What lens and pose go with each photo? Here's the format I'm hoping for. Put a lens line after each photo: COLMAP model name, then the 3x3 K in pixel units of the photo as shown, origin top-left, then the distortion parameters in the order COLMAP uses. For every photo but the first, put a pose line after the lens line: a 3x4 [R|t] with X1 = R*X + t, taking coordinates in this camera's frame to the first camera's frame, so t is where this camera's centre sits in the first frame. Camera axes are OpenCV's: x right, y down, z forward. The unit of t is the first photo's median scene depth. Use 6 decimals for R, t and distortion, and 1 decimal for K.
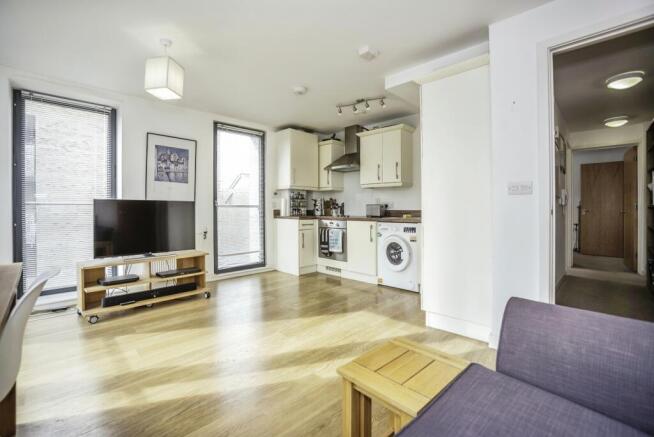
lens RADIAL K [[296.5, 0, 327.0], [0, 296.5, 218.5], [0, 0, 1]] dist [0.000506, 0.000063]
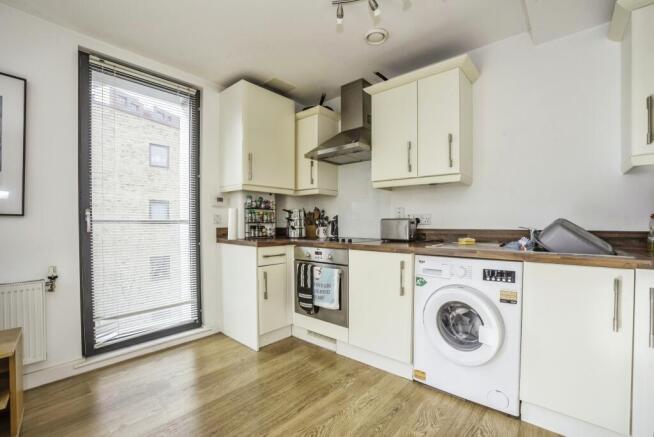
lens RADIAL K [[288.3, 0, 325.8], [0, 288.3, 224.5], [0, 0, 1]] dist [-0.037707, 0.000096]
pose [[0.998376, 0.000124, 0.056975, -0.001351], [0.001495, 0.999596, -0.028366, -0.020764], [-0.056955, 0.028405, 0.997973, 0.461469]]
